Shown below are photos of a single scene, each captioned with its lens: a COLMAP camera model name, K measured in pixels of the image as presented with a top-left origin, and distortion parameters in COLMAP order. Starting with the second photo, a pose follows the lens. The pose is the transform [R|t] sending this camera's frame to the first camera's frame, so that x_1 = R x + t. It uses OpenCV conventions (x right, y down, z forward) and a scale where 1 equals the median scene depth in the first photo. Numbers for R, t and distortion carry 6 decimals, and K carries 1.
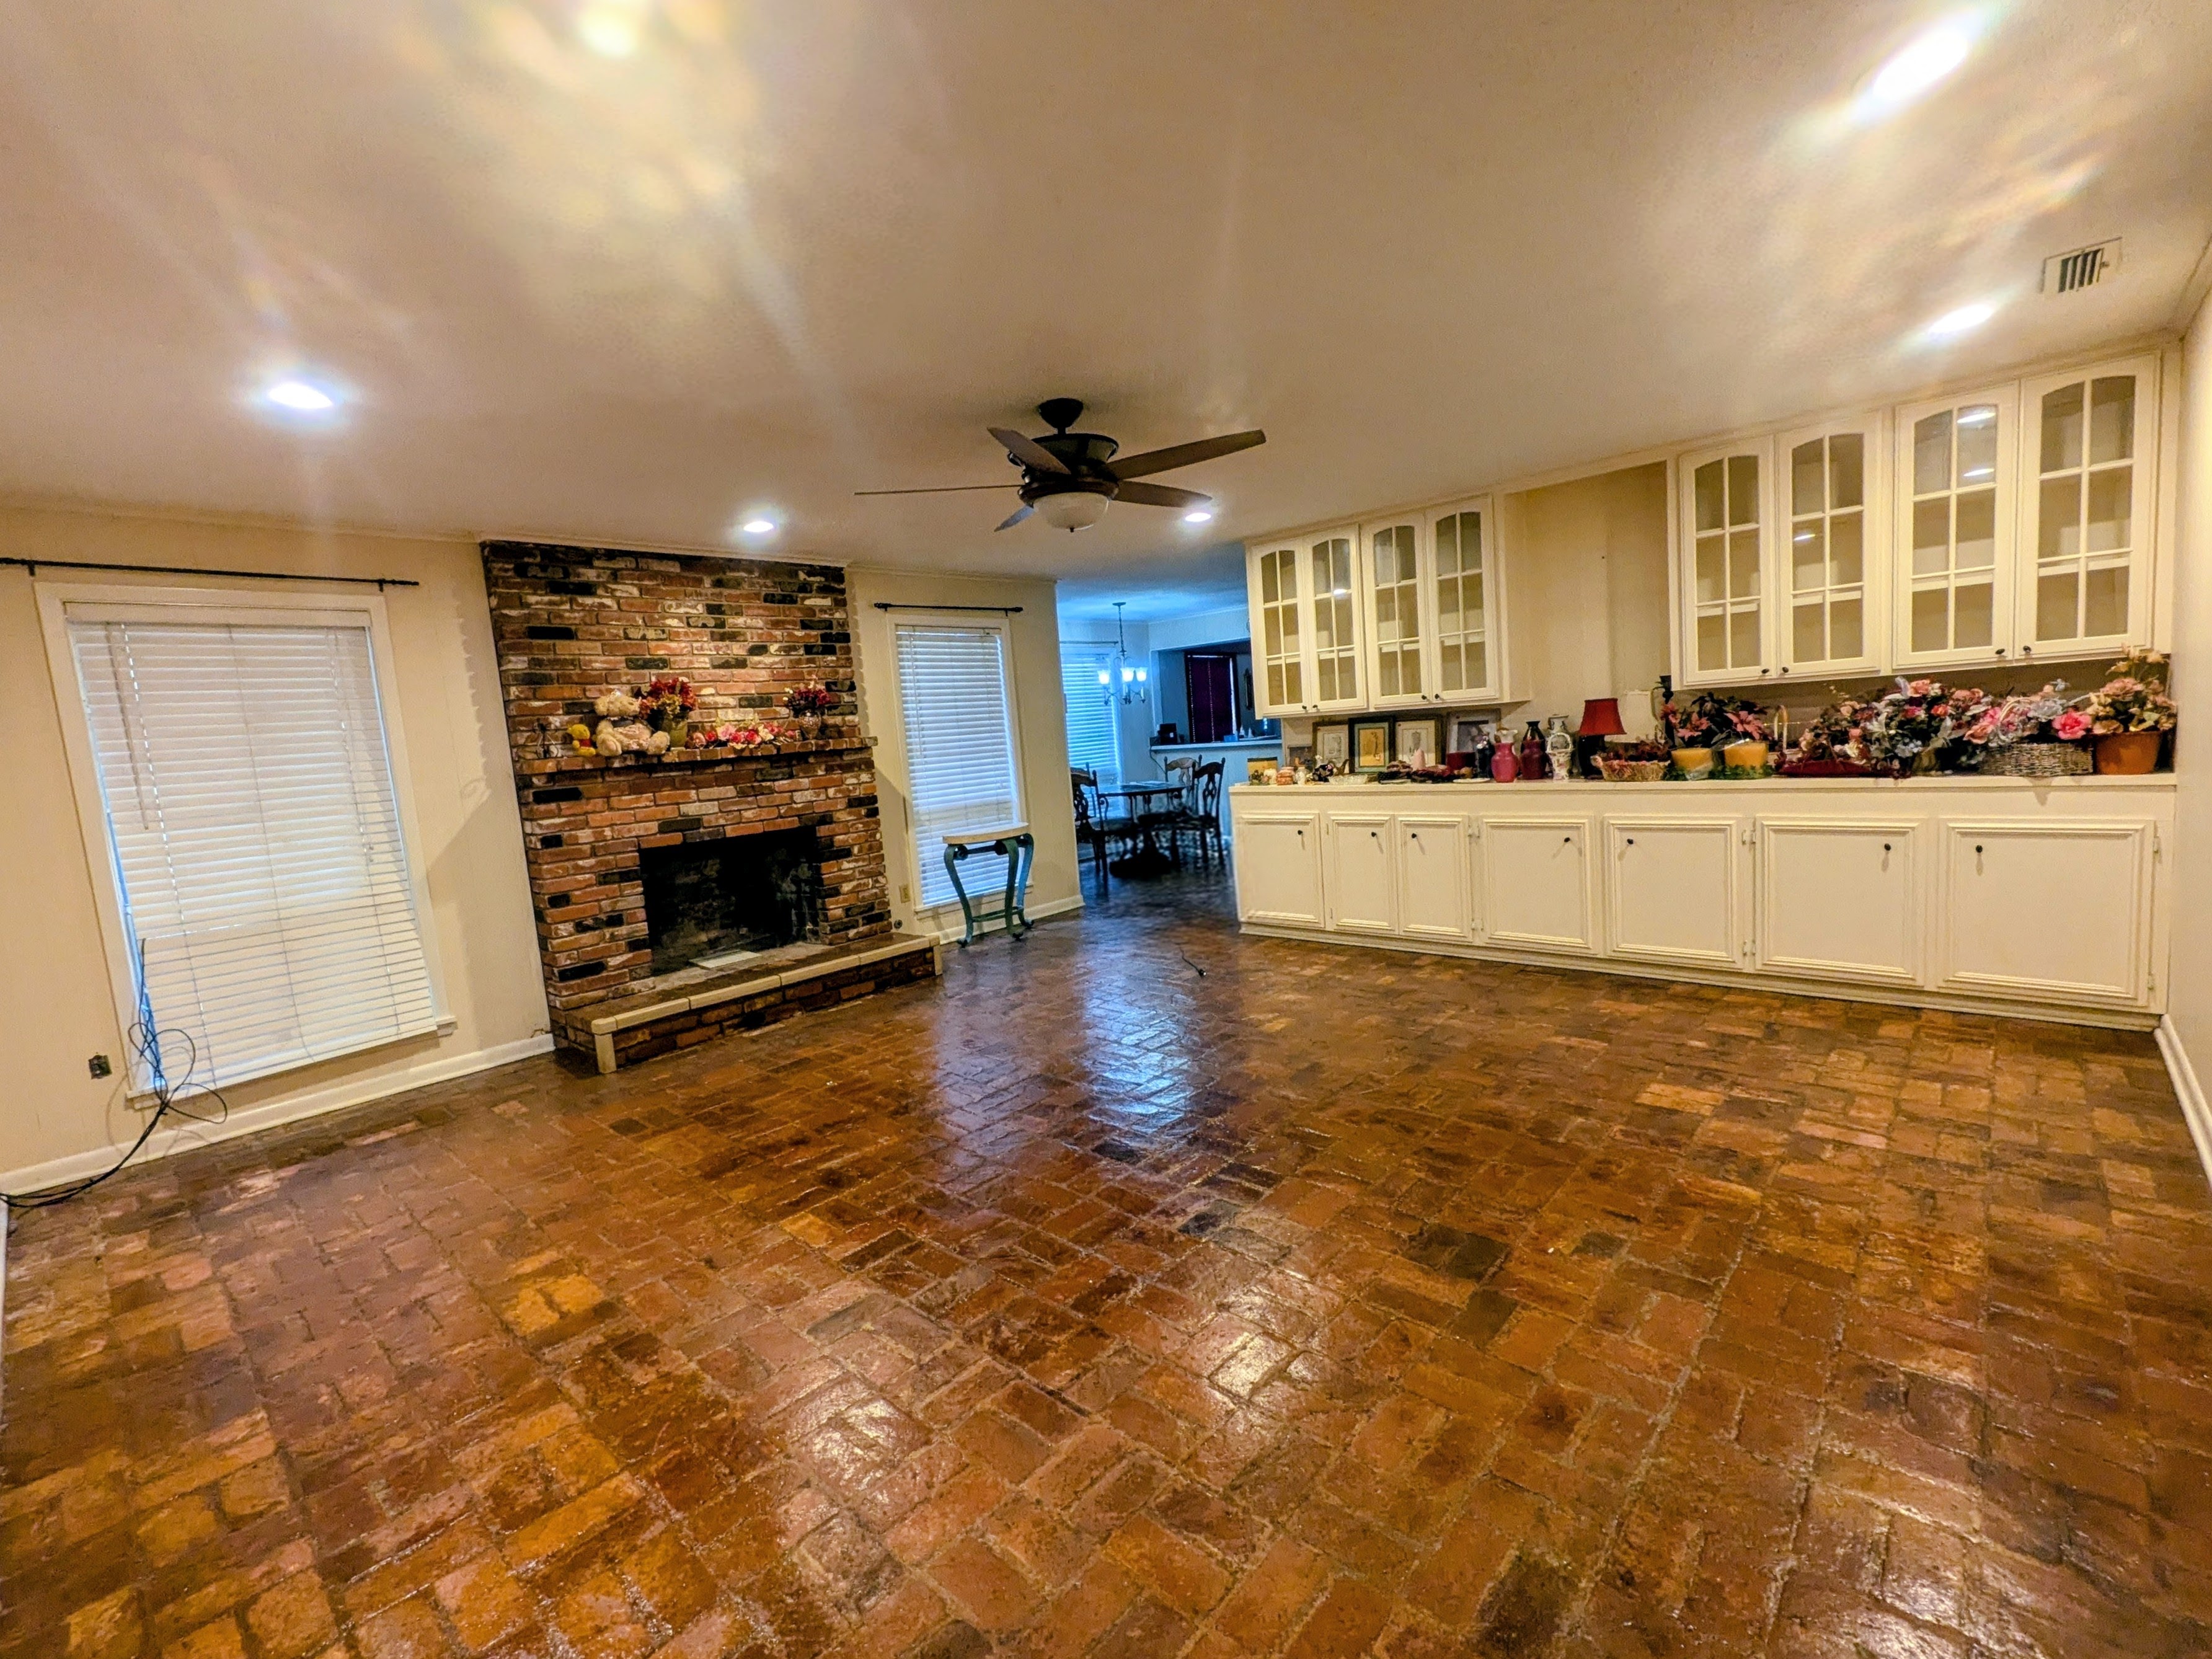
lens RADIAL K [[956.3, 0, 1119.7], [0, 956.3, 822.5], [0, 0, 1]] dist [0.013599, 0.000984]
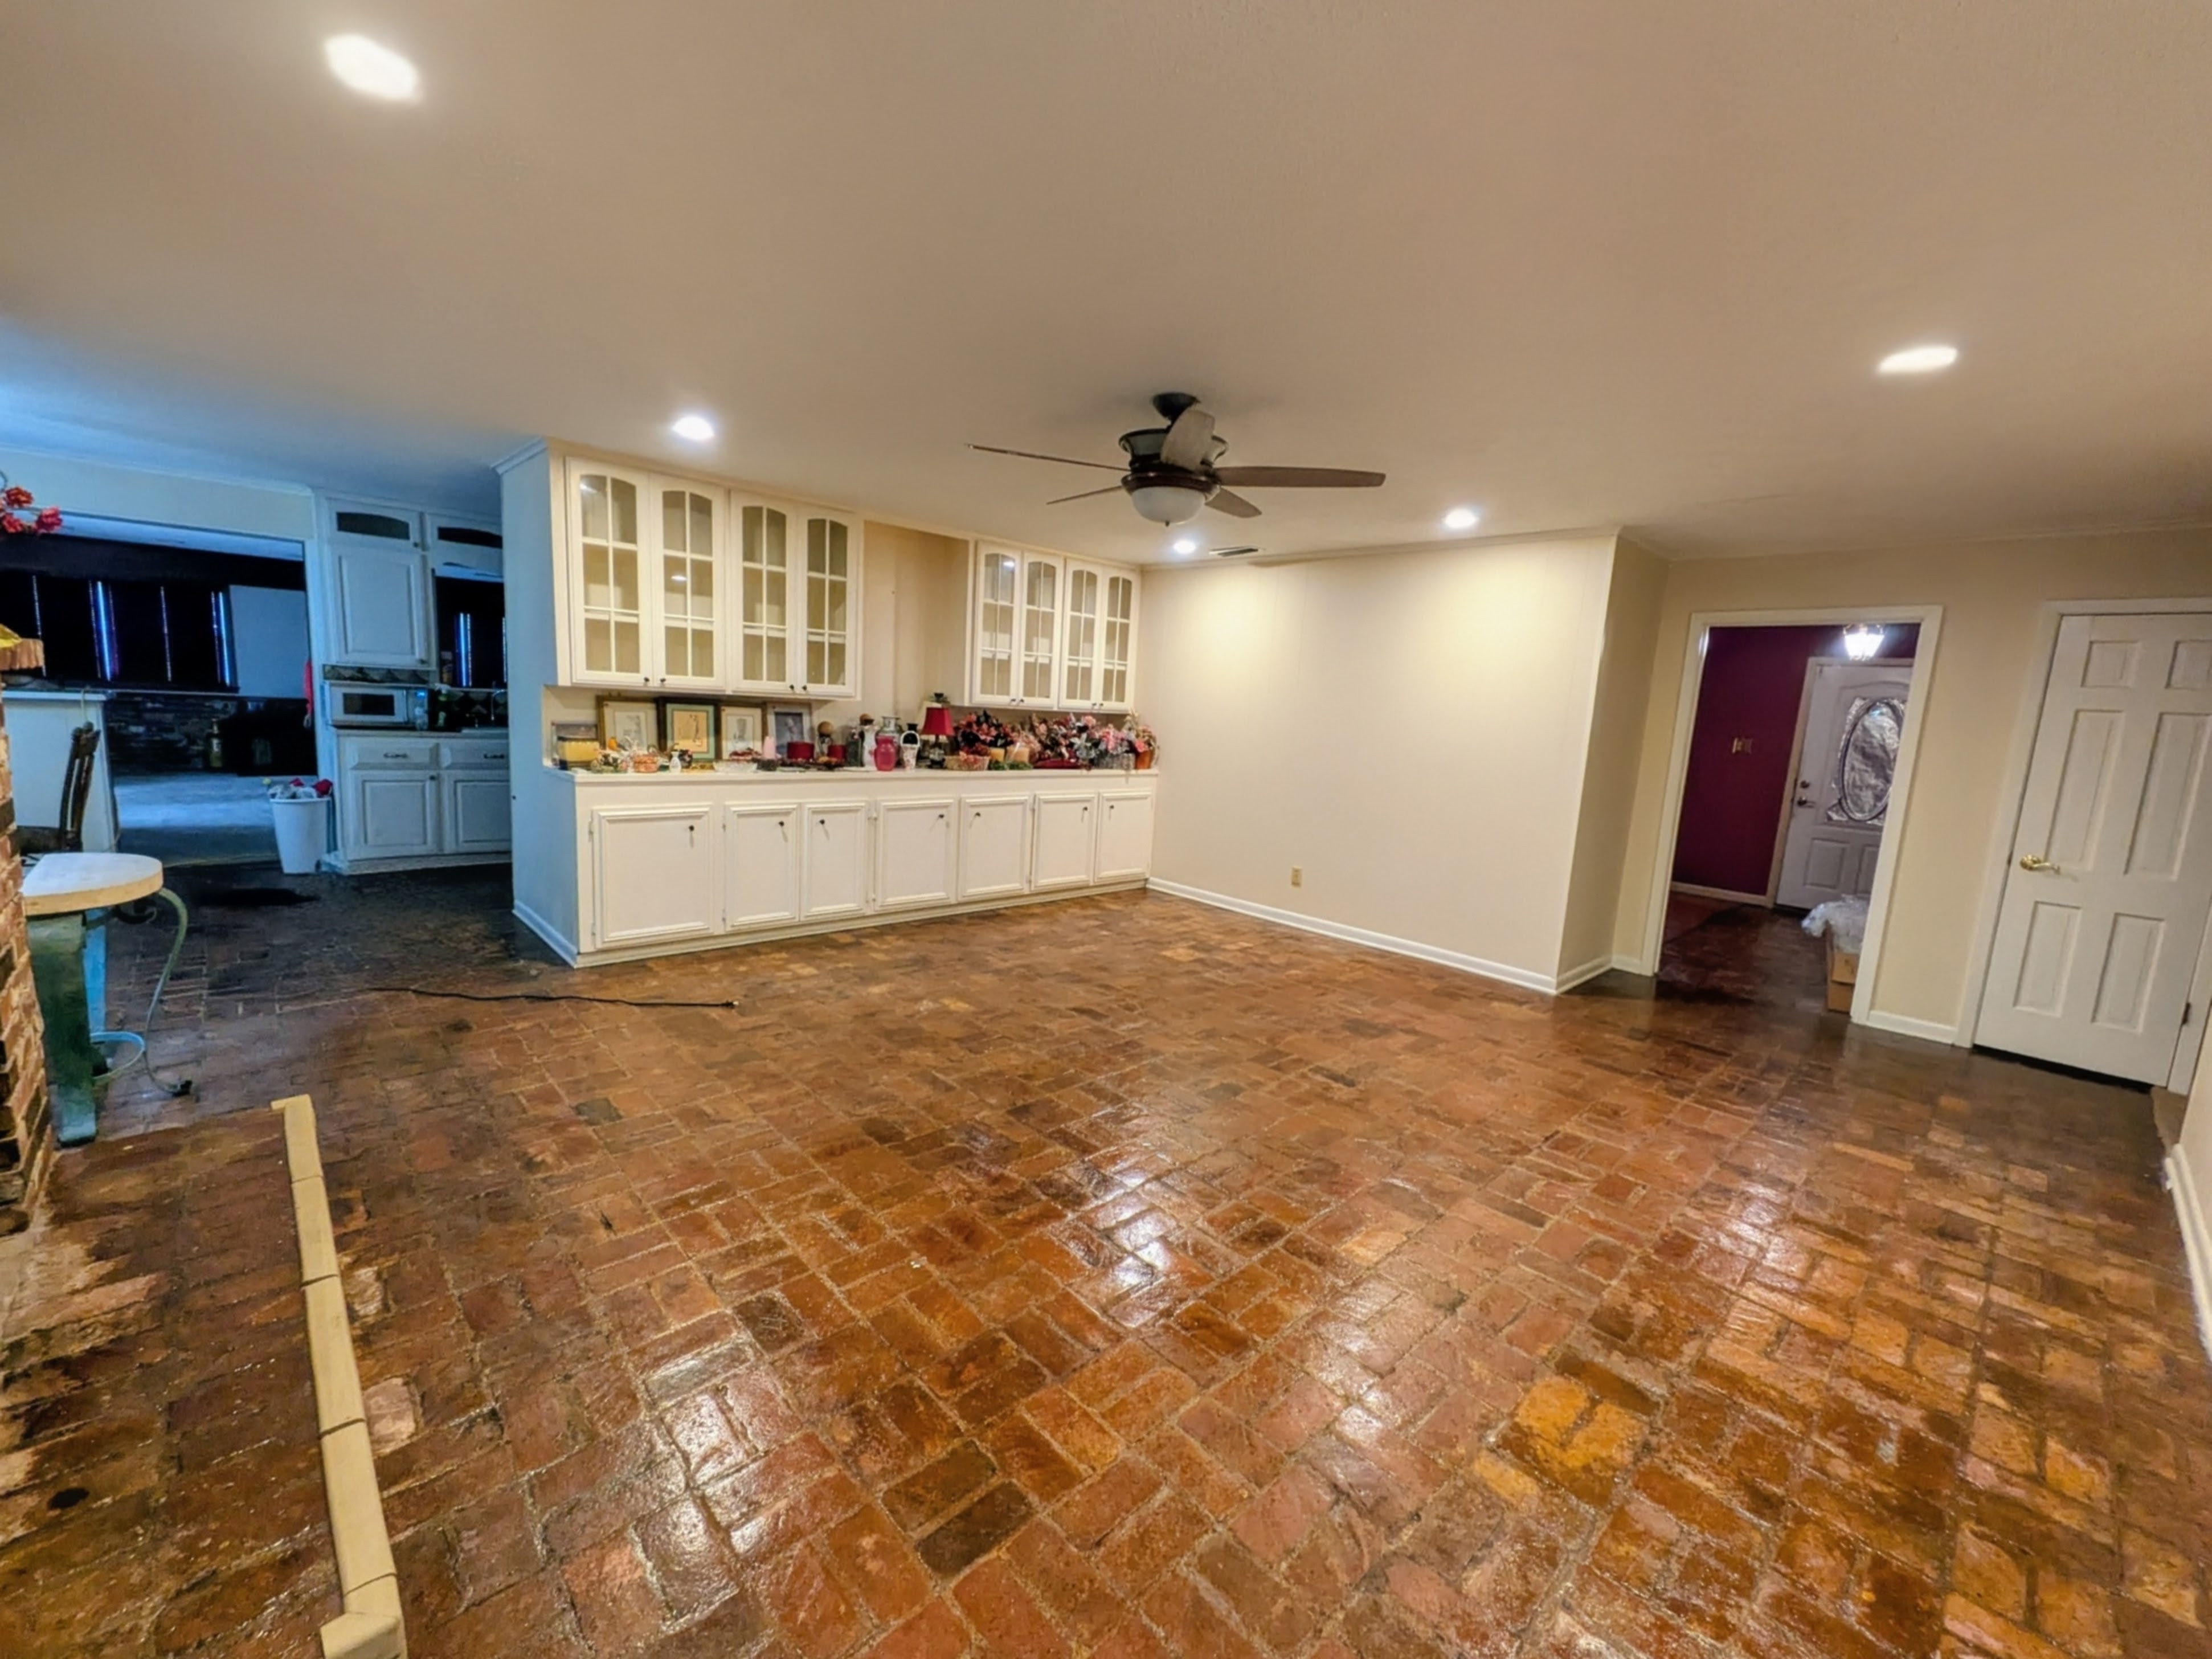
lens RADIAL K [[874.6, 0, 1114.9], [0, 874.6, 824.8], [0, 0, 1]] dist [0.007510, -0.001375]
pose [[0.085020, -0.055247, 0.994846, -0.733556], [0.038626, 0.997894, 0.052115, -0.024495], [-0.995630, 0.033996, 0.086975, 0.727493]]
